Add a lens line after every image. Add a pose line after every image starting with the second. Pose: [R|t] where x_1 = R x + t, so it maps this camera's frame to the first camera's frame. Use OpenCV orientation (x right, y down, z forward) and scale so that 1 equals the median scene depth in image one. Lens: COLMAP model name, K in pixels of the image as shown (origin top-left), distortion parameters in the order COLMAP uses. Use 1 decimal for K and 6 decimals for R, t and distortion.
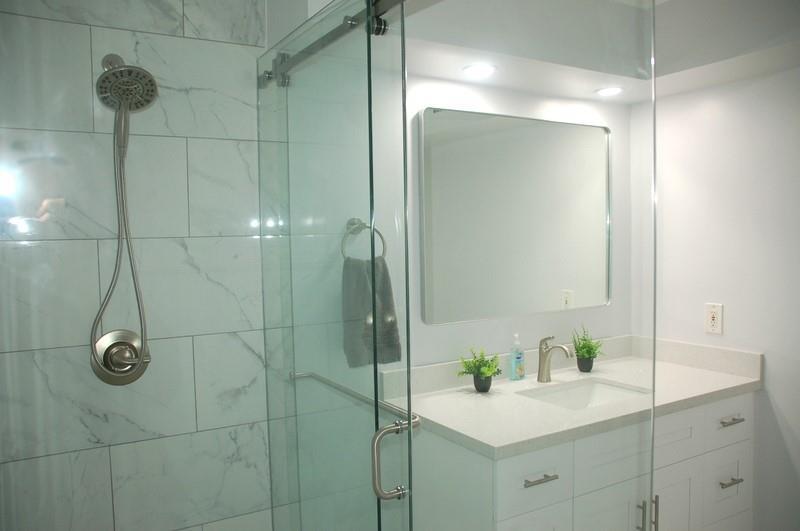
lens RADIAL K [[631.9, 0, 400.0], [0, 631.9, 265.5], [0, 0, 1]] dist [-0.136176, 0.137098]
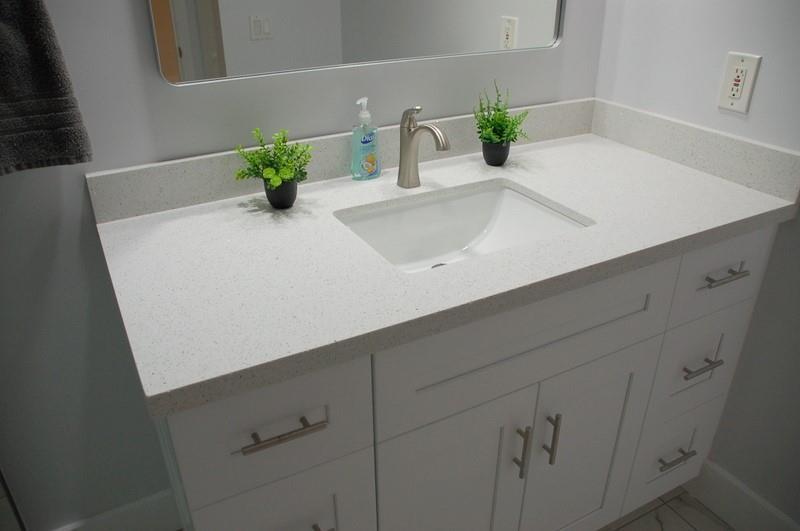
lens RADIAL K [[631.9, 0, 400.0], [0, 631.9, 265.5], [0, 0, 1]] dist [-0.136176, 0.137098]
pose [[0.999181, 0.027787, -0.029404, 0.242470], [-0.013022, 0.909031, 0.416525, 0.012930], [0.038303, -0.415801, 0.908649, 0.448901]]
